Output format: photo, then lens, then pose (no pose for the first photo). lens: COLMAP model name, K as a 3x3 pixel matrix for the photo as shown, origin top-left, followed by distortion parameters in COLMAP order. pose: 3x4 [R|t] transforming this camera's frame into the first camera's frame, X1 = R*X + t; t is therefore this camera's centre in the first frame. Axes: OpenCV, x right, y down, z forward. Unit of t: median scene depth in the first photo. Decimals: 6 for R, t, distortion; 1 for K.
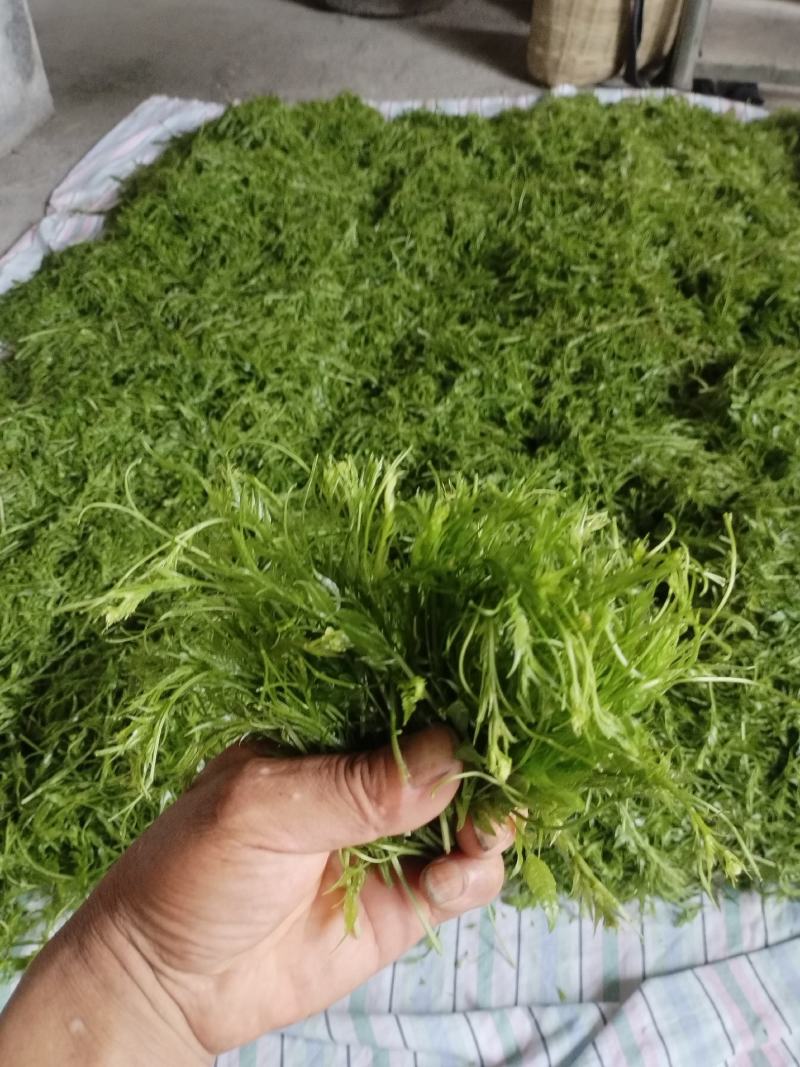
lens RADIAL K [[785.7, 0, 400.0], [0, 785.7, 533.5], [0, 0, 1]] dist [0.086726, -0.114266]
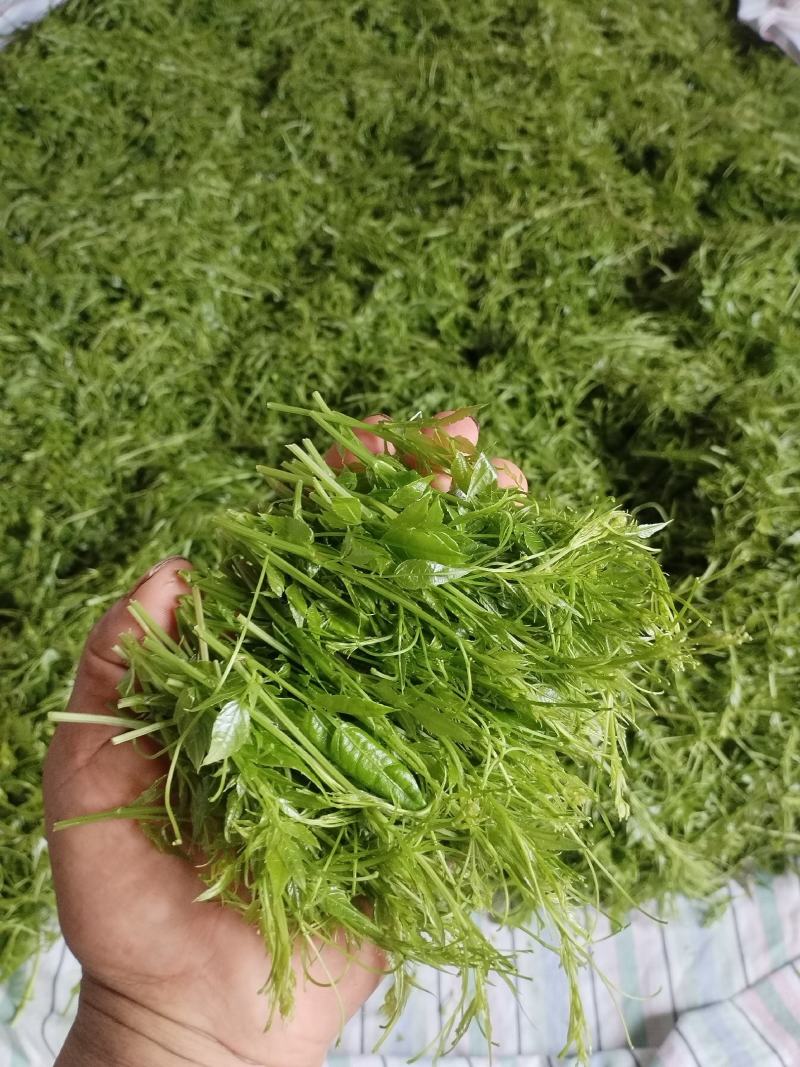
lens RADIAL K [[785.7, 0, 400.0], [0, 785.7, 533.5], [0, 0, 1]] dist [0.086726, -0.114266]
pose [[0.992333, -0.081334, 0.093055, -0.002511], [0.074176, 0.994193, 0.077960, 0.003460], [-0.098856, -0.070460, 0.992604, 0.147602]]
